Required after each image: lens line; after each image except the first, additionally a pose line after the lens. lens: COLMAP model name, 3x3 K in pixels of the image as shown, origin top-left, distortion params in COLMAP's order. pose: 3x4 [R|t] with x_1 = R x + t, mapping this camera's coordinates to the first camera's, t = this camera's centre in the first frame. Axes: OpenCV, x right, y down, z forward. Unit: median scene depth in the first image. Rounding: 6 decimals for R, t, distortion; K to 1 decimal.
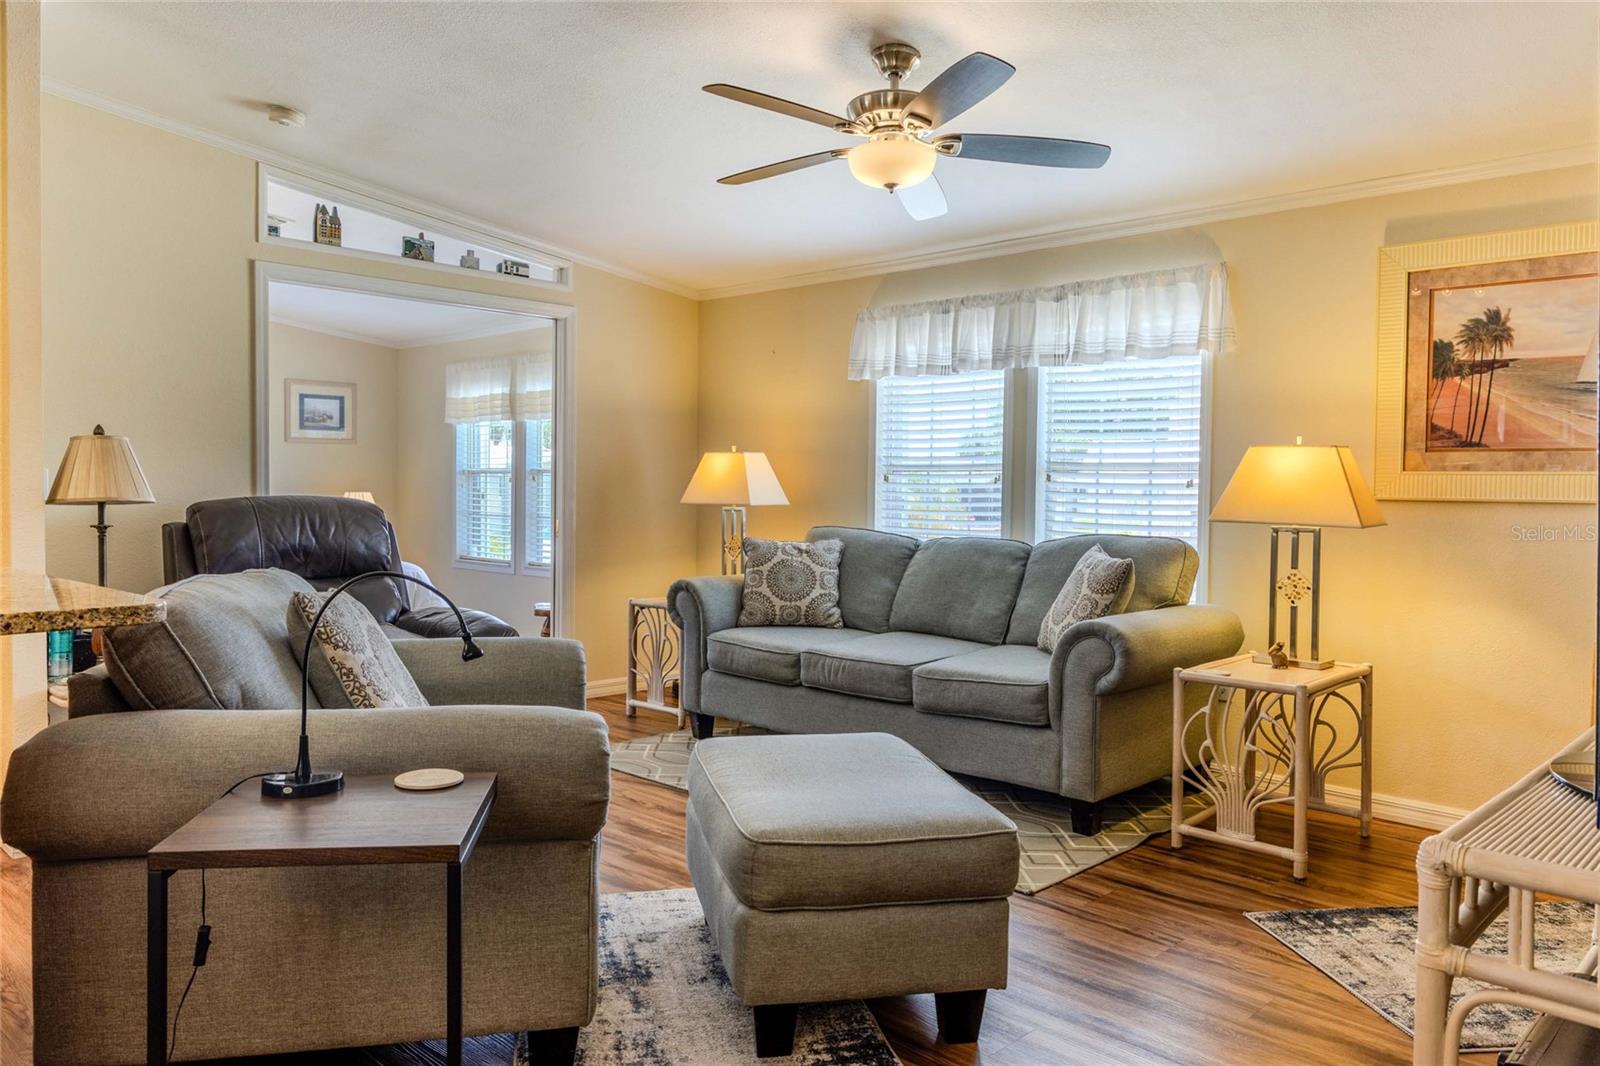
lens RADIAL K [[1140.5, 0, 800.0], [0, 1140.5, 533.0], [0, 0, 1]] dist [0.009054, 0.003744]
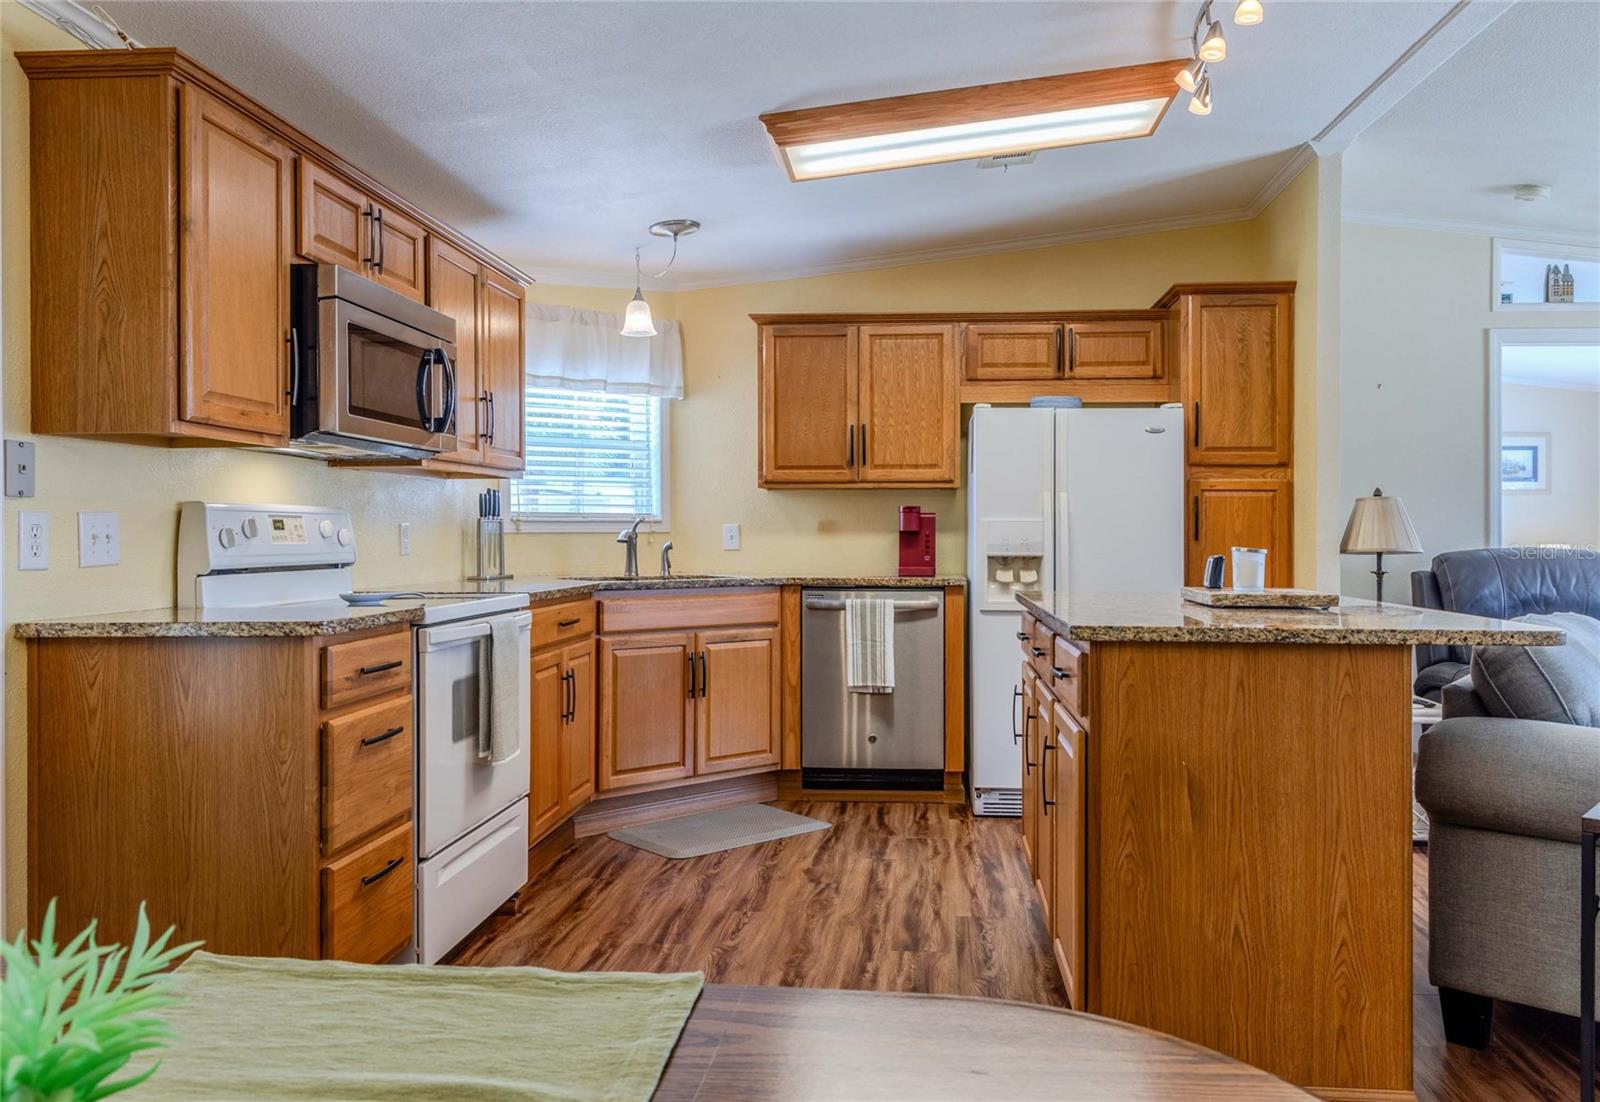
lens RADIAL K [[1178.8, 0, 851.1], [0, 1178.8, 529.6], [0, 0, 1]] dist [0.003089, 0.001554]
pose [[0.648682, -0.009868, -0.760996, -0.023196], [-0.026729, 0.999004, -0.035738, 0.005730], [0.760590, 0.043524, 0.647772, -0.163099]]
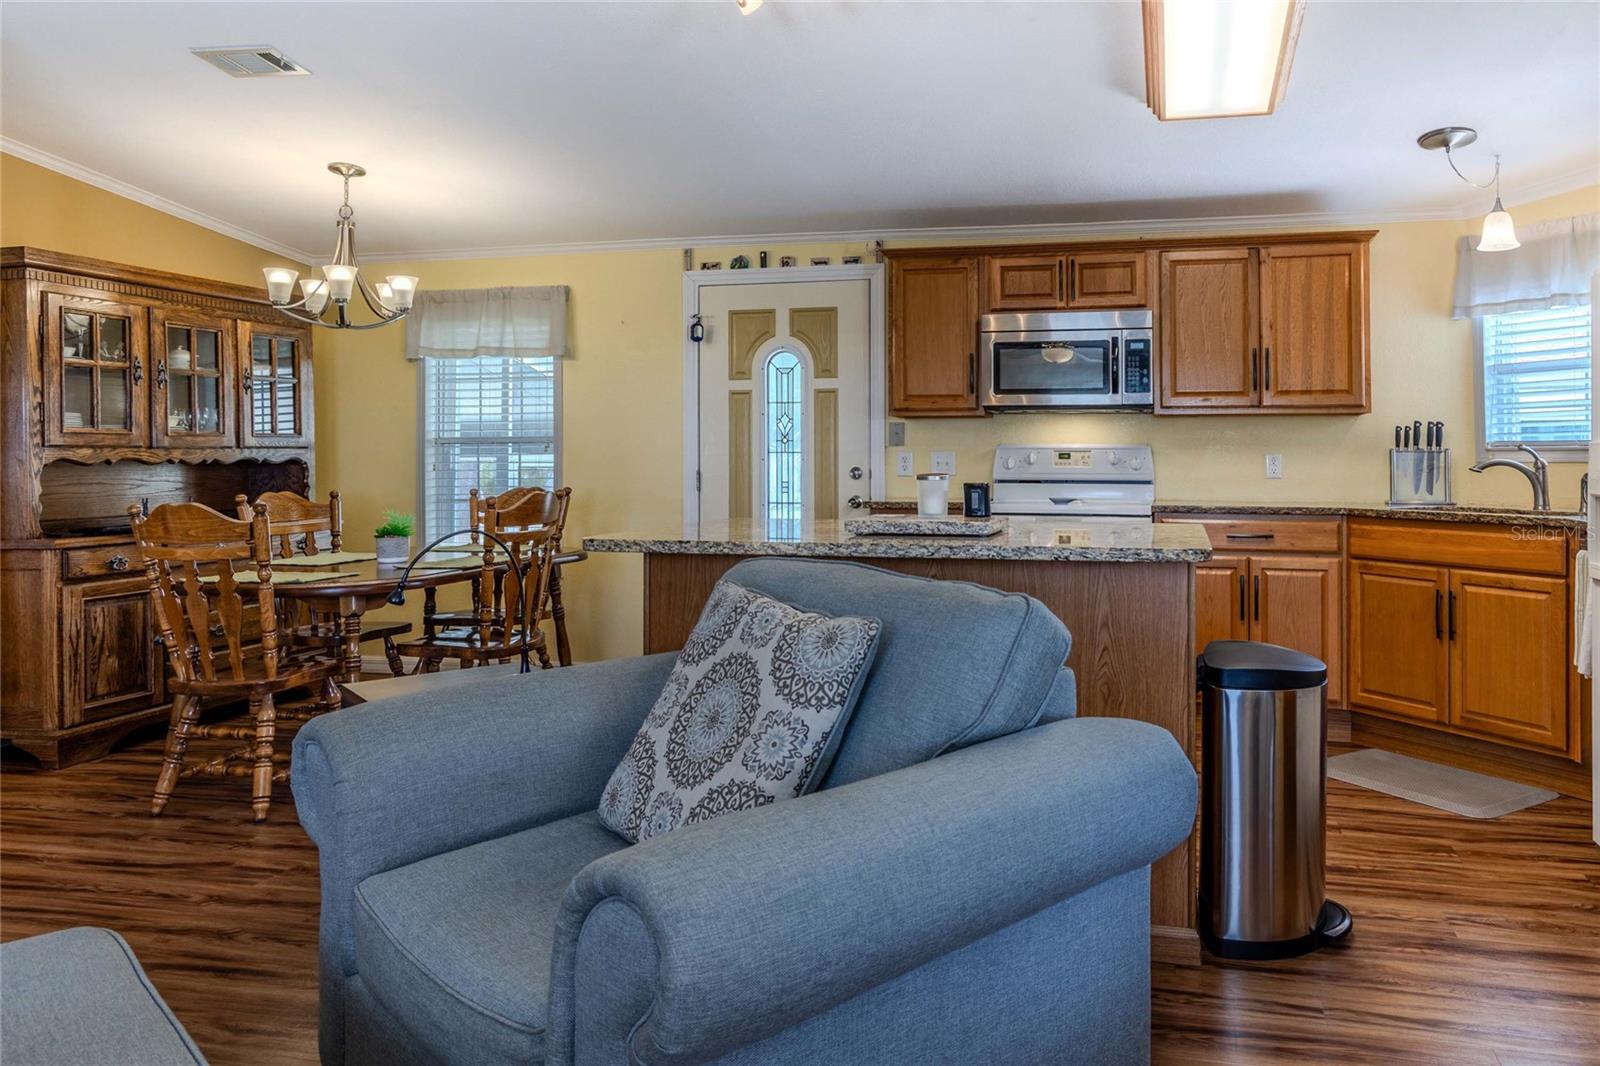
lens RADIAL K [[1141.5, 0, 928.6], [0, 1141.5, 444.8], [0, 0, 1]] dist [0.012310, 0.003070]
pose [[-0.849567, -0.016968, -0.527208, -0.044386], [-0.030919, 0.999366, 0.017661, -0.038054], [0.526574, 0.031305, -0.849553, 0.880833]]
